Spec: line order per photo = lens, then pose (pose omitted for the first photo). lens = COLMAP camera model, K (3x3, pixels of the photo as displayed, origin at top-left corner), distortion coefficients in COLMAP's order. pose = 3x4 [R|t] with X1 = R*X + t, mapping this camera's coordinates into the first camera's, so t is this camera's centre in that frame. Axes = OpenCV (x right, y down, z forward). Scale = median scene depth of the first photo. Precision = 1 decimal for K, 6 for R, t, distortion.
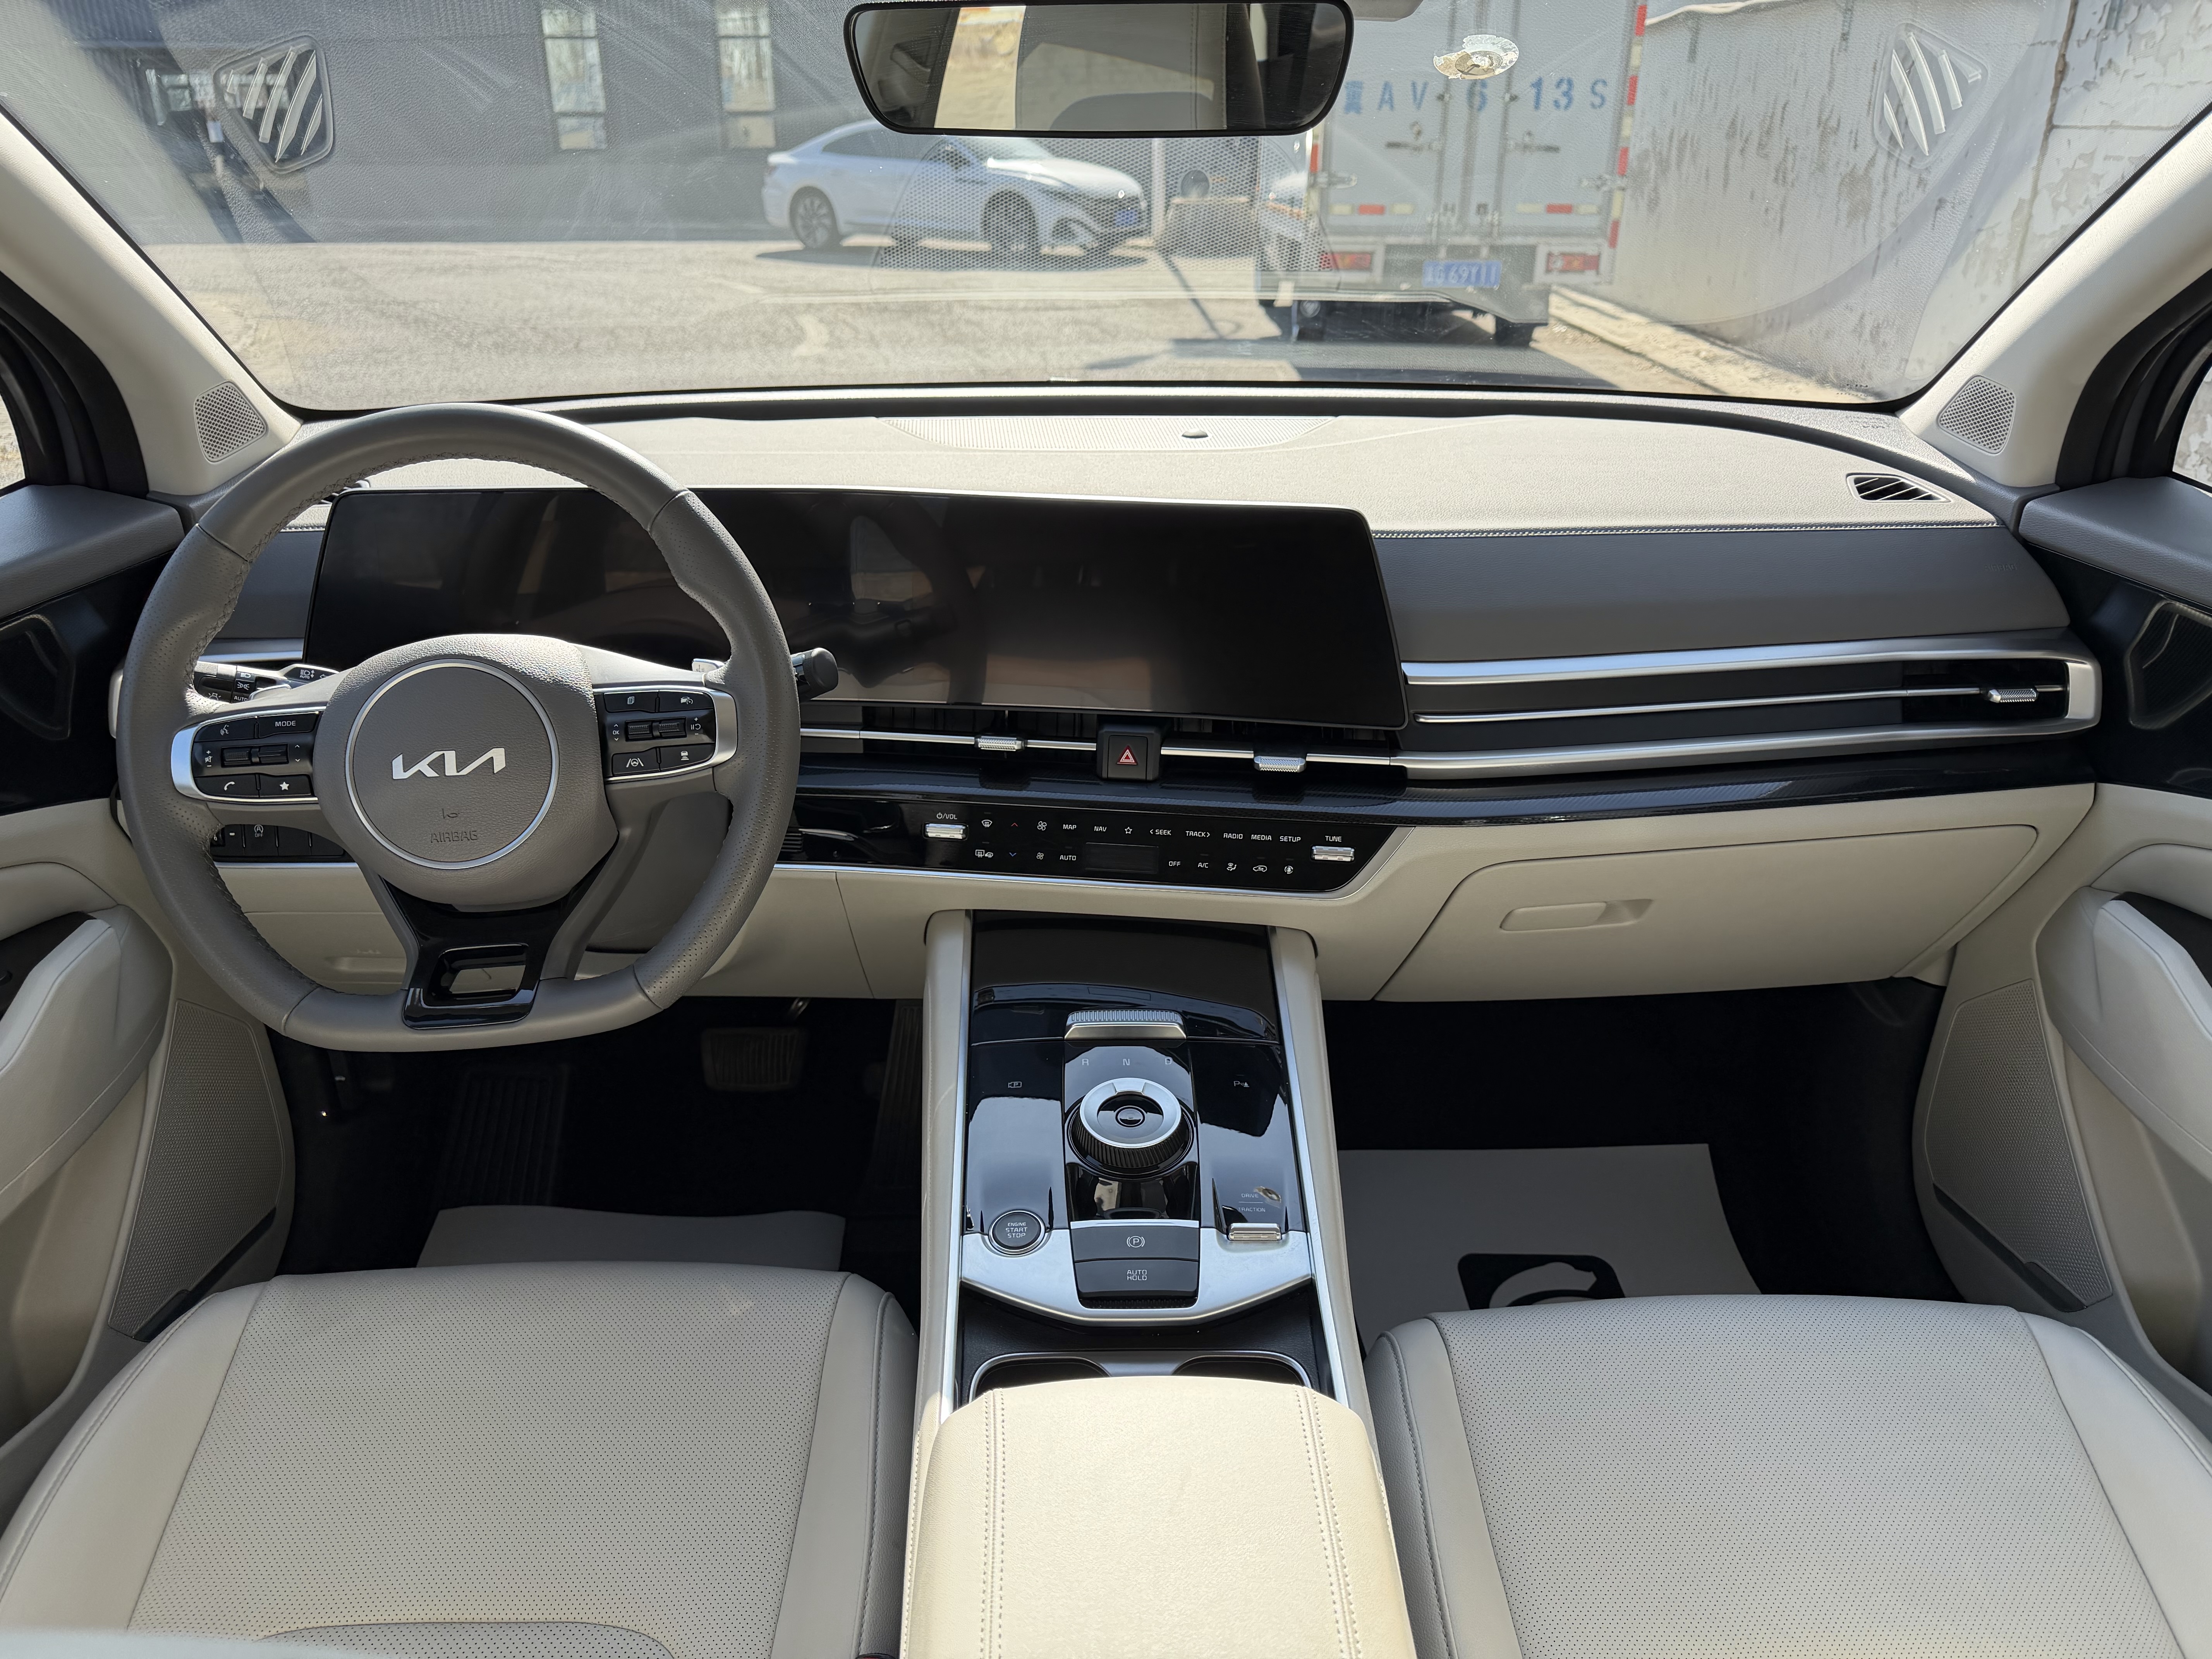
lens RADIAL K [[1593.4, 0, 1116.0], [0, 1593.4, 831.2], [0, 0, 1]] dist [-0.000835, 0.000874]
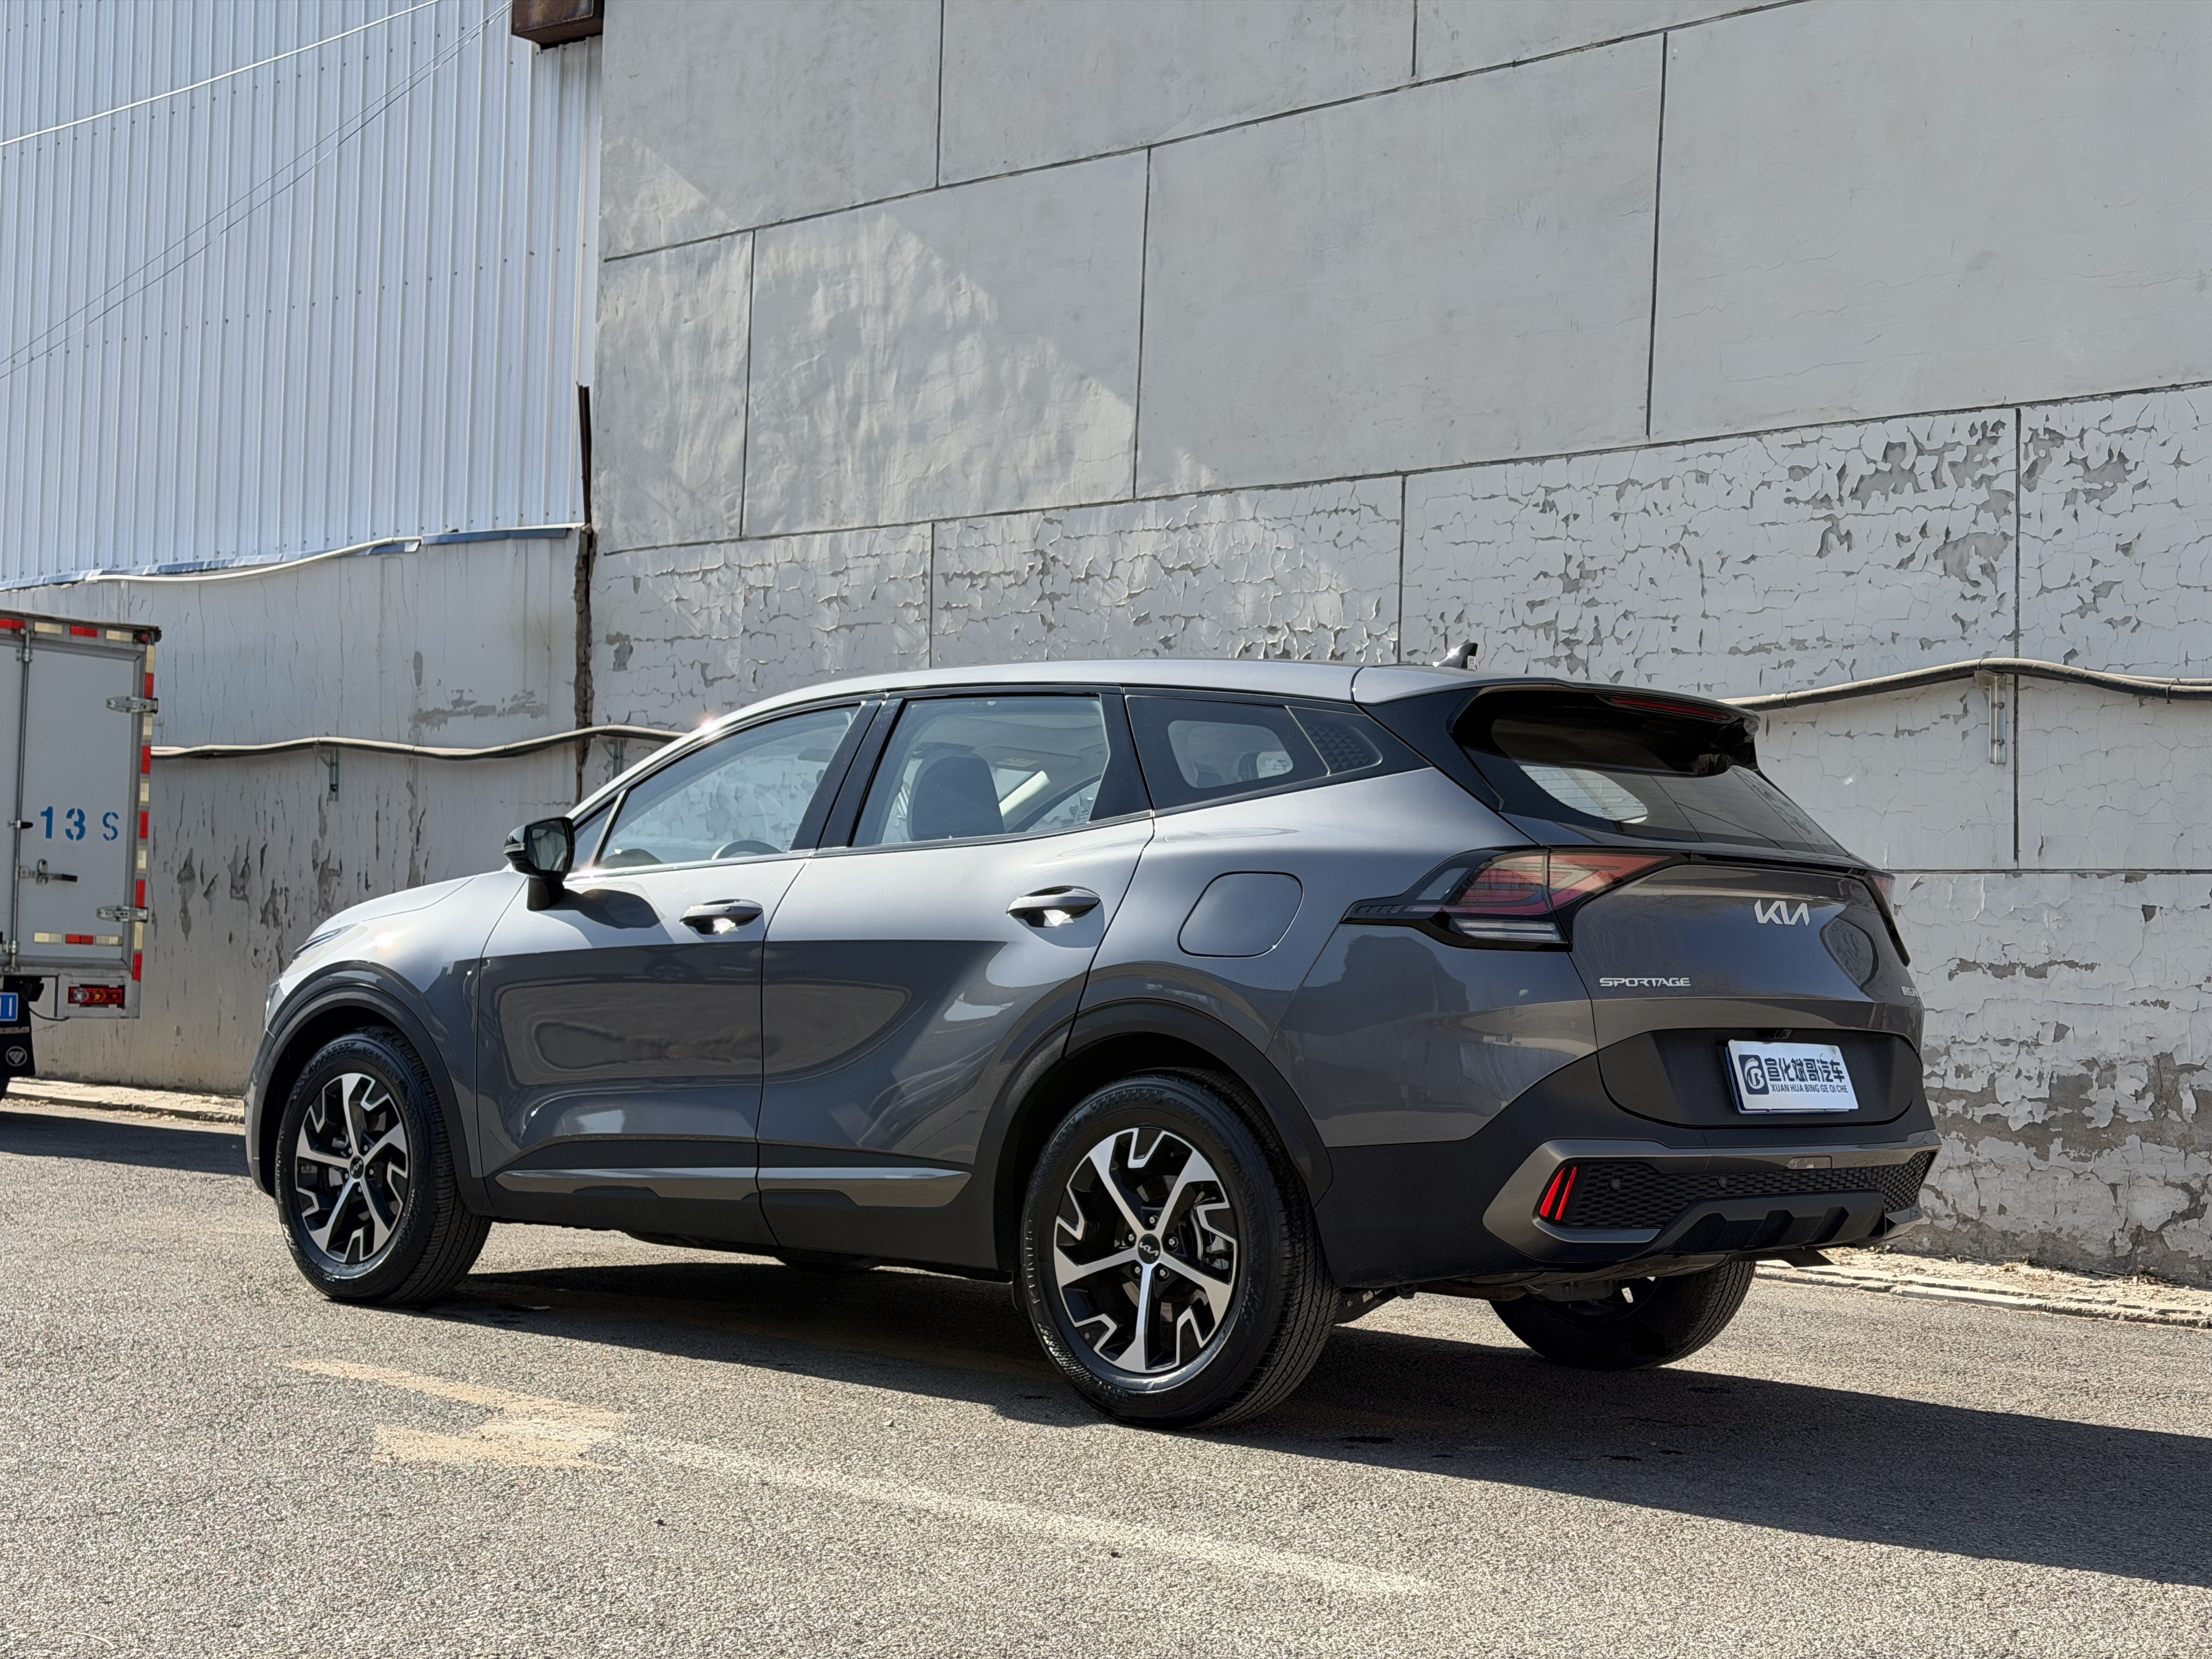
lens RADIAL K [[3179.1, 0, 1064.7], [0, 3179.1, 911.0], [0, 0, 1]] dist [0.135868, 0.000000]
pose [[0.702803, 0.035430, 0.710502, -0.631561], [0.261178, 0.916161, -0.304032, 0.300013], [-0.661706, 0.399242, 0.634627, -0.544601]]
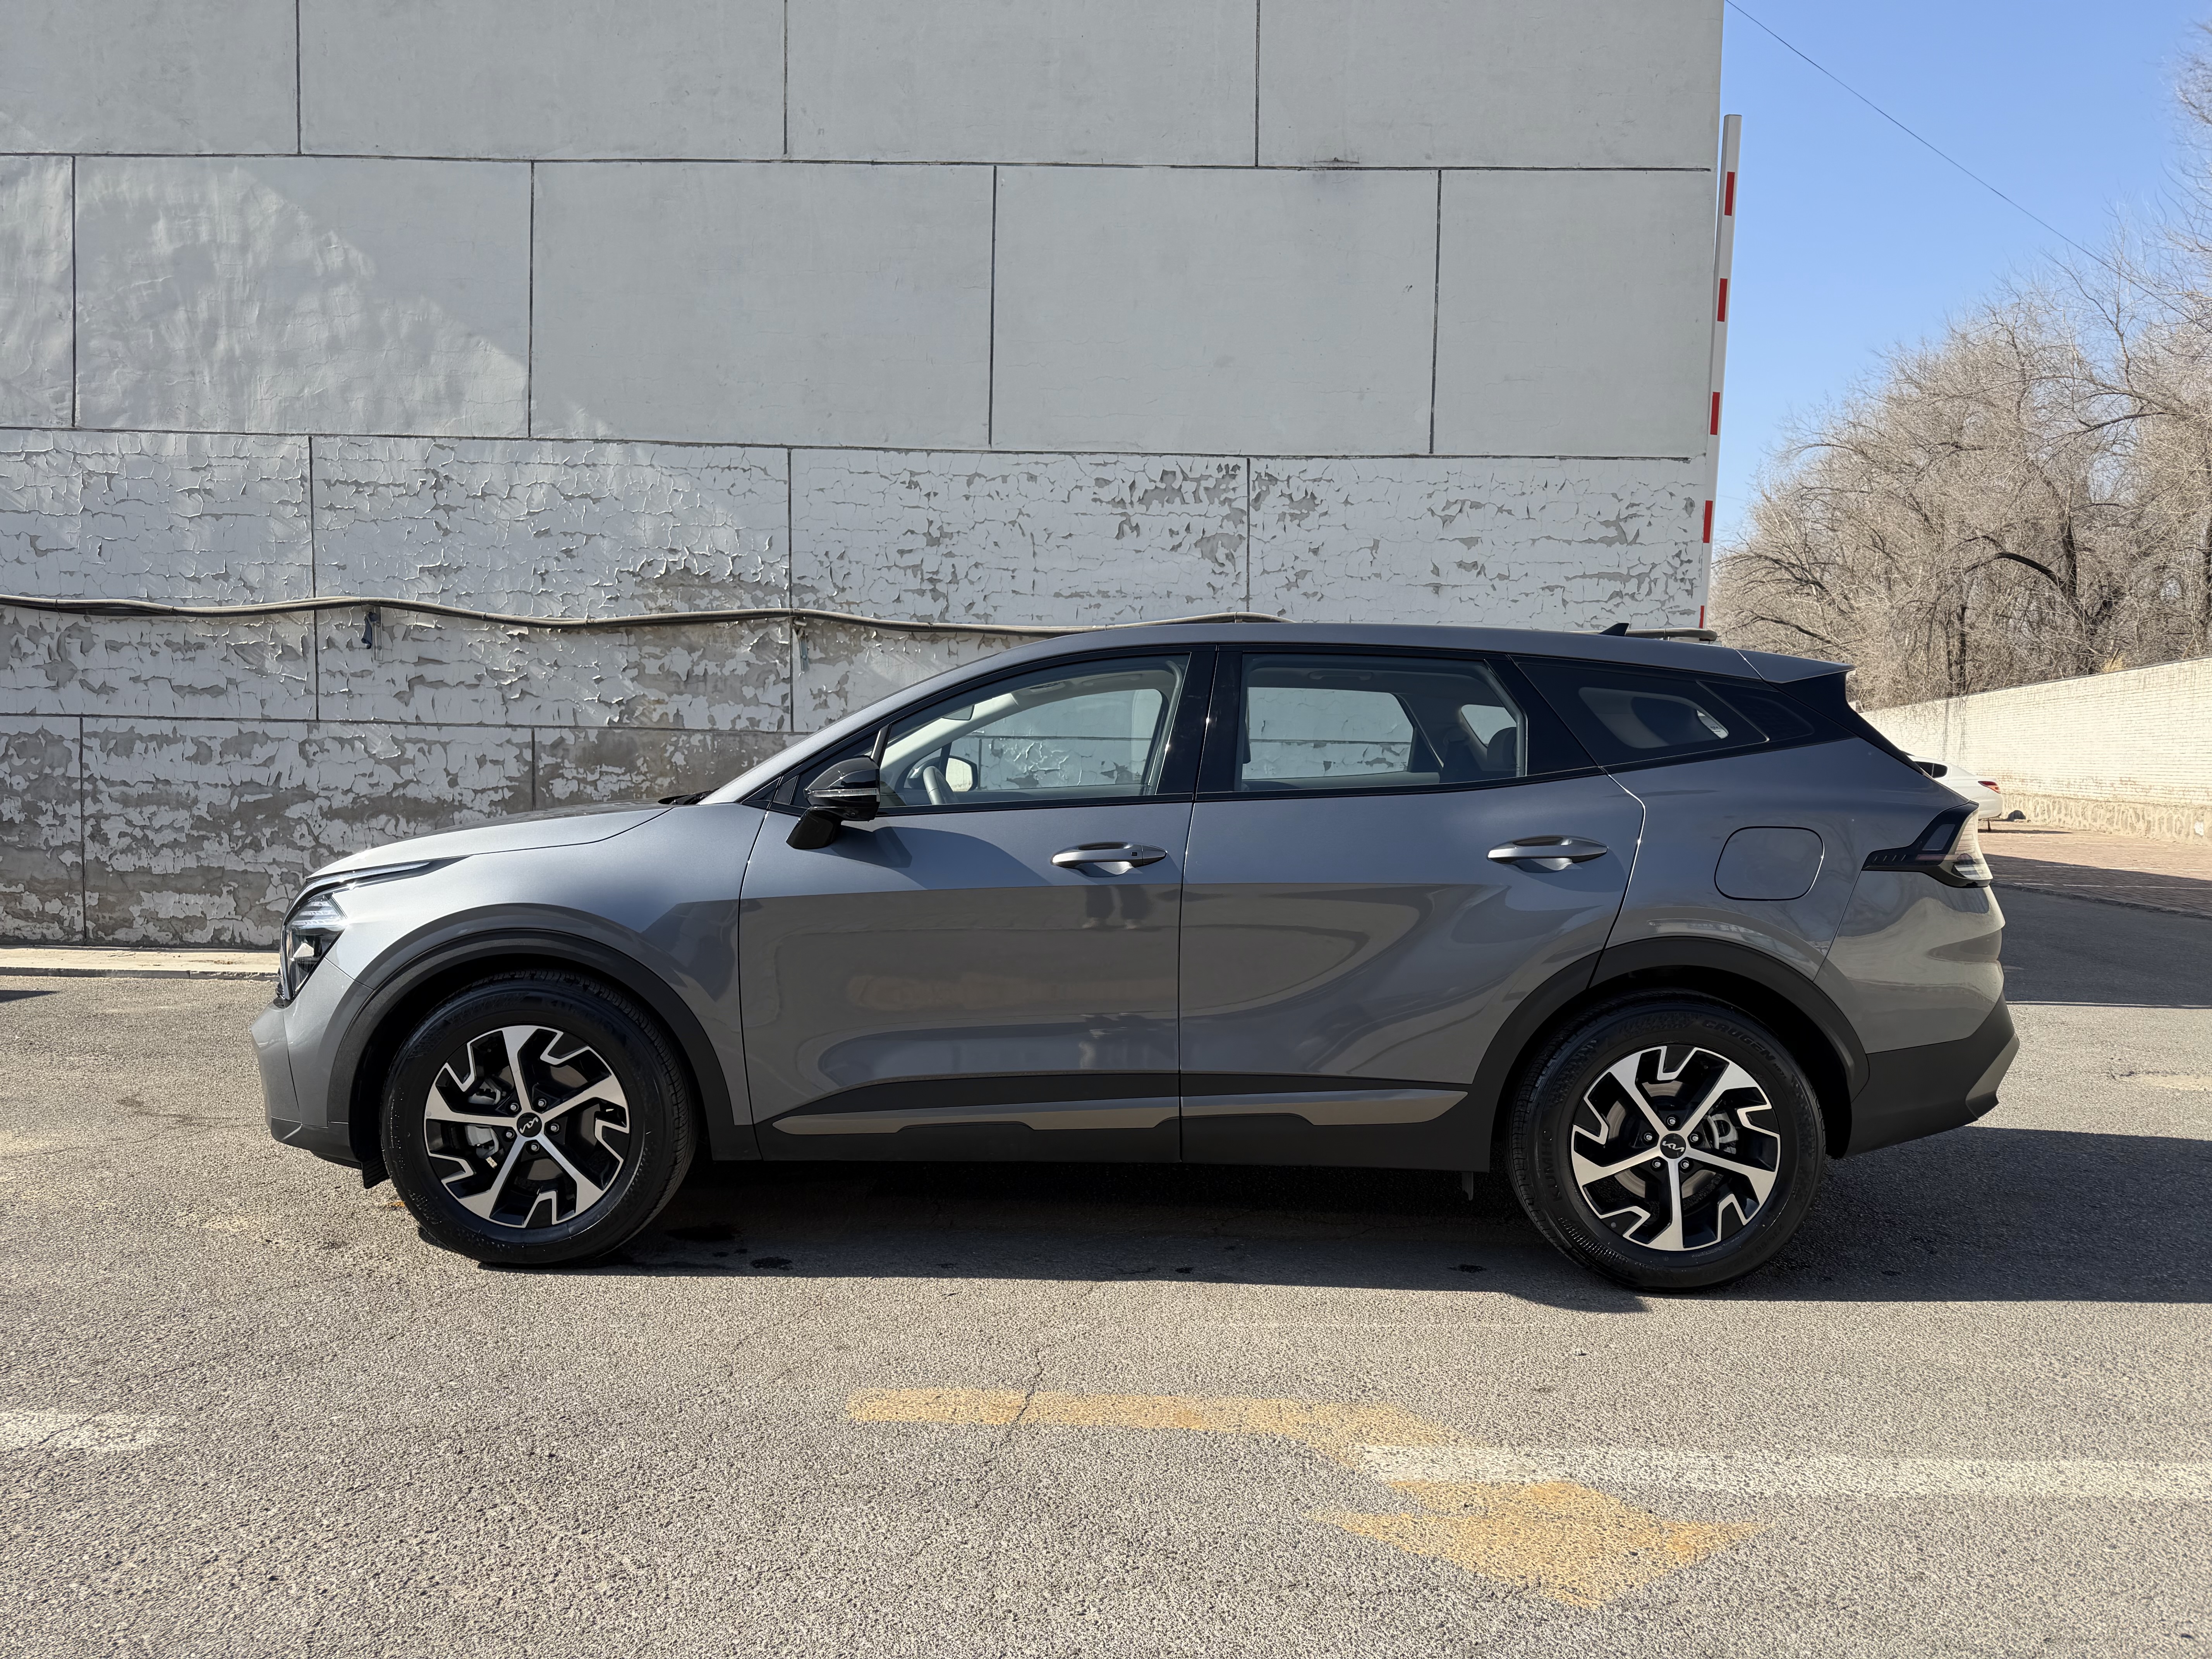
lens RADIAL K [[1576.9, 0, 1093.6], [0, 1576.9, 865.2], [0, 0, 1]] dist [0.097909, -0.102457]
pose [[0.050373, -0.073349, 0.996033, -0.529645], [0.390177, 0.919489, 0.047979, 0.001159], [-0.919361, 0.386213, 0.074937, 0.021113]]
